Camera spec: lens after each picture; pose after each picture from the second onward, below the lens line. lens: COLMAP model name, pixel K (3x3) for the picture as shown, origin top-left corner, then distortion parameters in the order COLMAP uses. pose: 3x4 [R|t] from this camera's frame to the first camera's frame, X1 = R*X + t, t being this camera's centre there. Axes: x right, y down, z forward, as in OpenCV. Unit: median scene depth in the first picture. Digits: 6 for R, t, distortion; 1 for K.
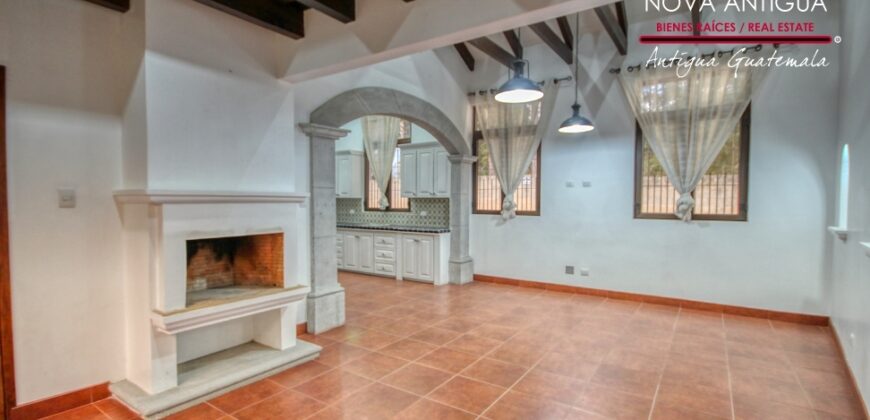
lens RADIAL K [[401.3, 0, 437.2], [0, 401.3, 214.4], [0, 0, 1]] dist [-0.000318, -0.000165]
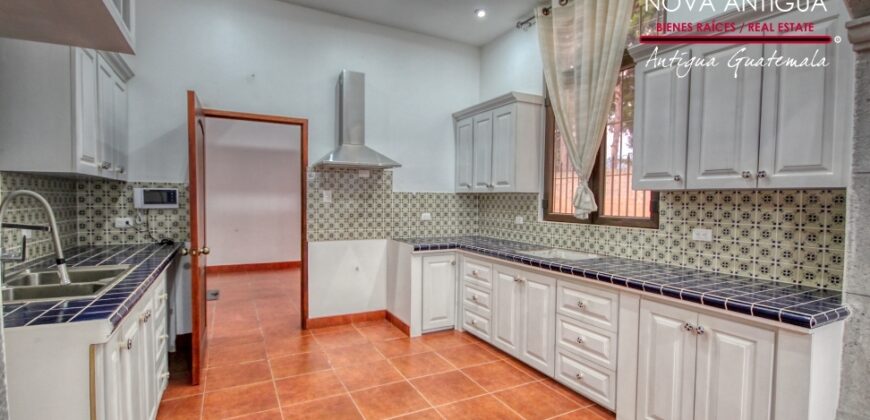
lens RADIAL K [[401.3, 0, 437.2], [0, 401.3, 214.4], [0, 0, 1]] dist [-0.000318, -0.000165]
pose [[0.881358, 0.022368, -0.471920, -0.071295], [-0.021905, 0.999739, 0.006476, -0.016960], [0.471941, 0.004629, 0.881618, 0.558927]]
